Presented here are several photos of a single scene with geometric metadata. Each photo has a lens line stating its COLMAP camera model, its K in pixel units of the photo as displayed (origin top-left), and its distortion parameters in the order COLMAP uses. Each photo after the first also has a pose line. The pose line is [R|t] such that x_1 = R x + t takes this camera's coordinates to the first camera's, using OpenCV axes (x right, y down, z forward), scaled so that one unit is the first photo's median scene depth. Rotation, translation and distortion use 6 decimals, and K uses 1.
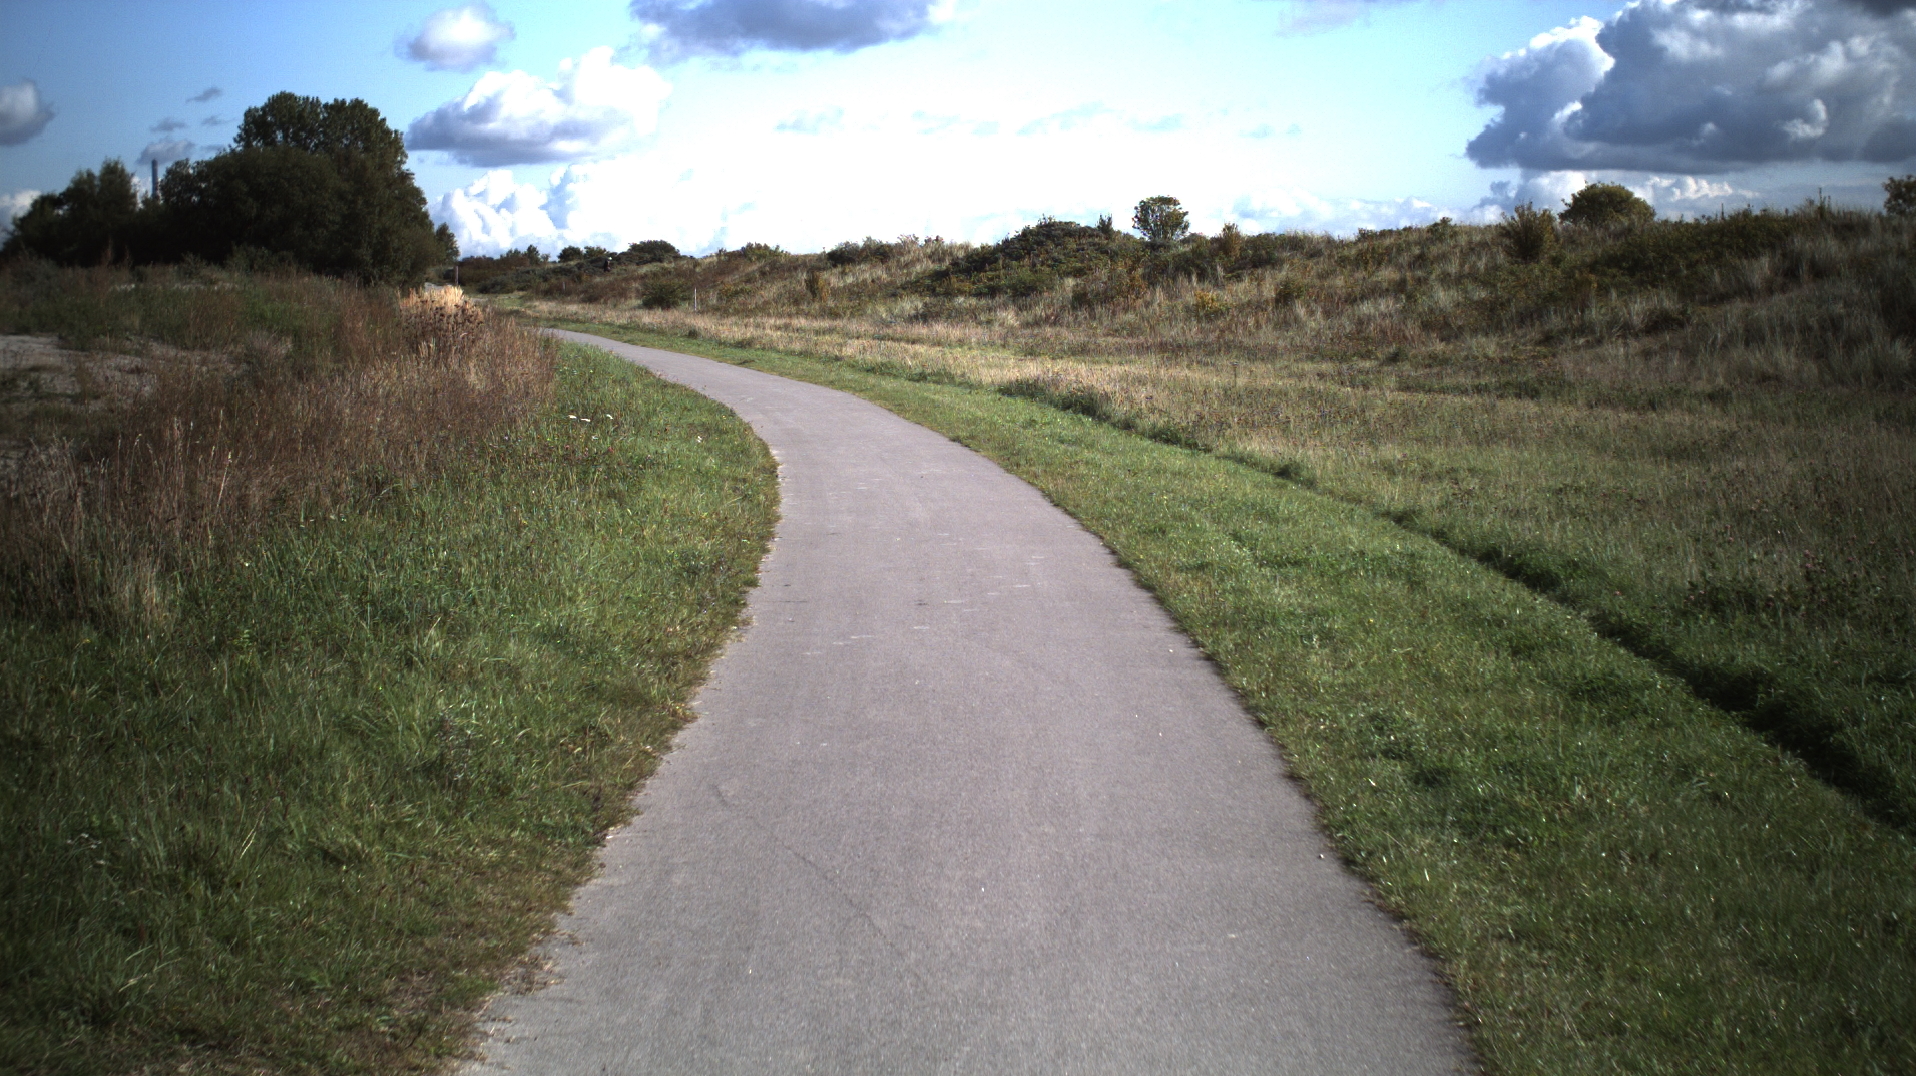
lens RADIAL K [[3412.1, 0, 958.0], [0, 3412.1, 538.0], [0, 0, 1]] dist [-0.302534, 0.408439]
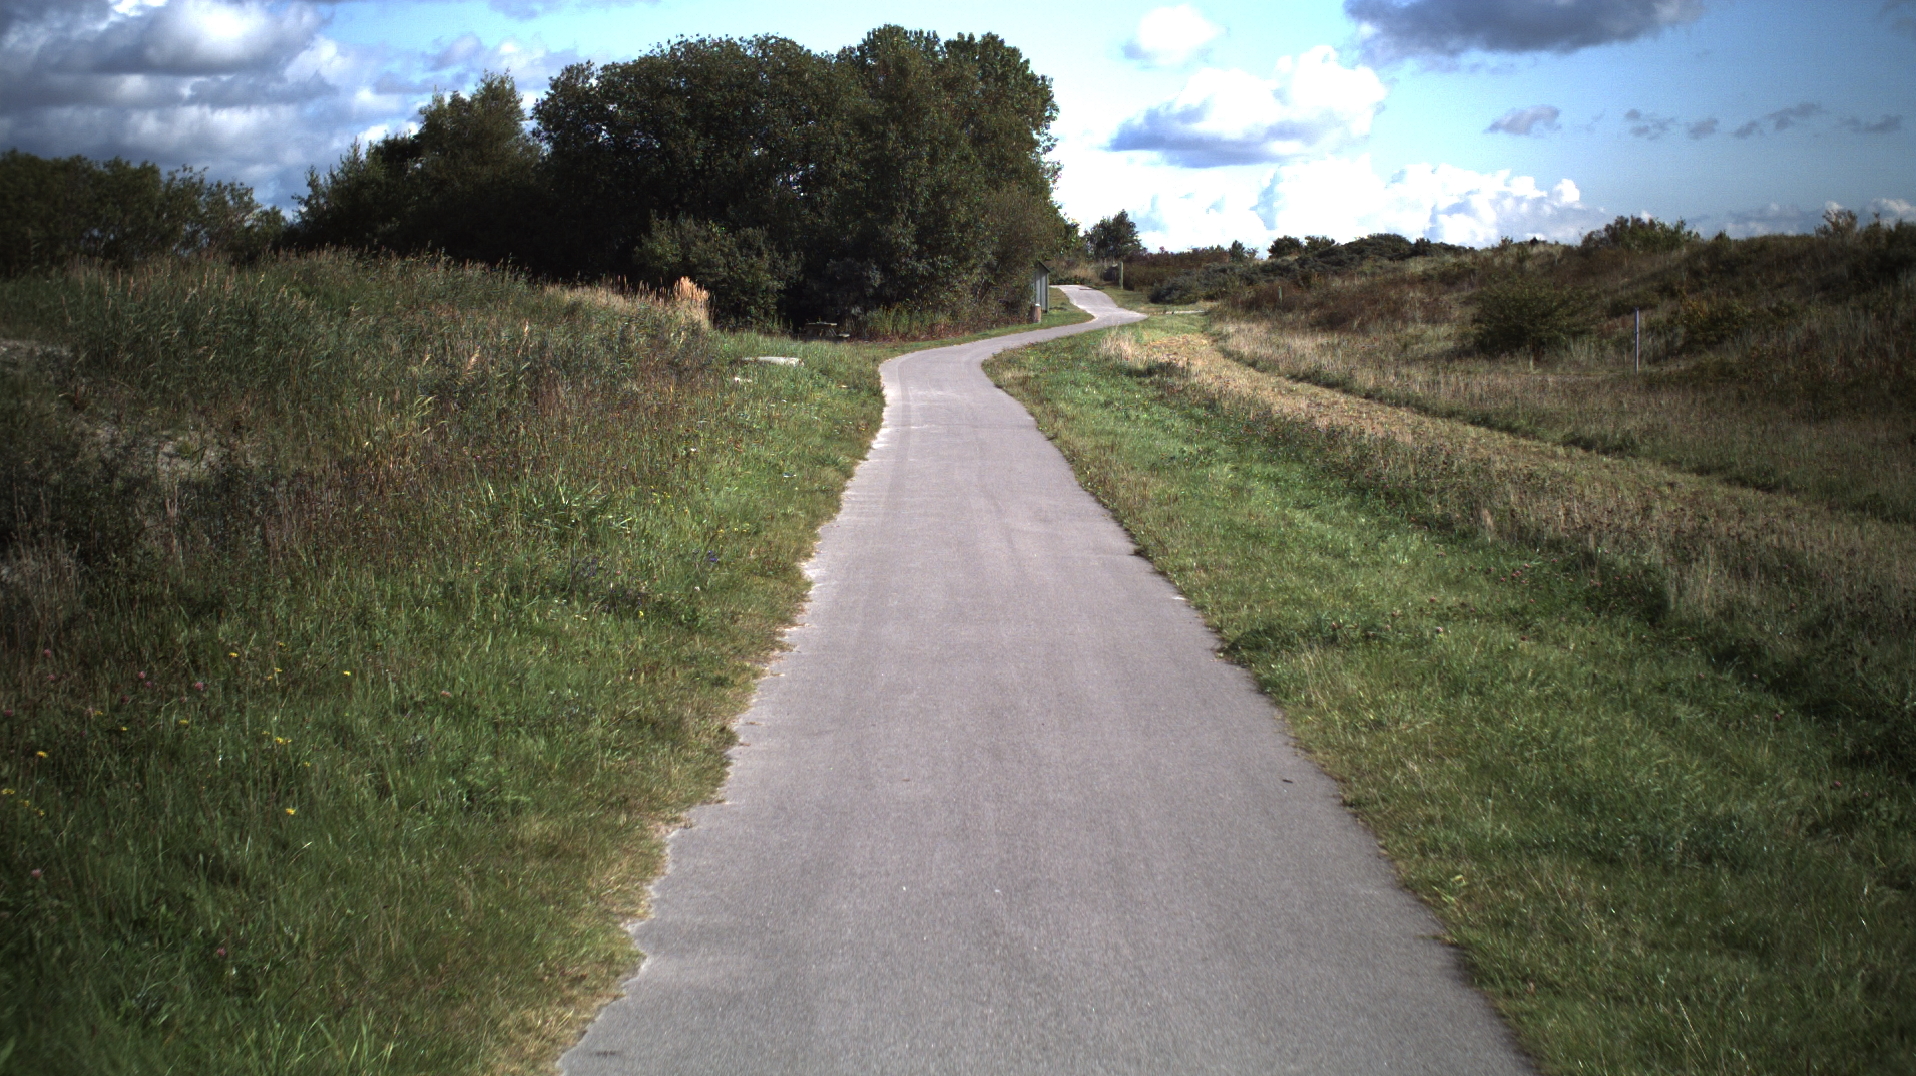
lens RADIAL K [[3412.1, 0, 958.0], [0, 3412.1, 538.0], [0, 0, 1]] dist [-0.302534, 0.408439]
pose [[0.978548, 0.011509, -0.205695, -0.086300], [-0.011613, 0.999932, 0.000704, -0.055950], [0.205689, 0.001699, 0.978616, 0.726834]]
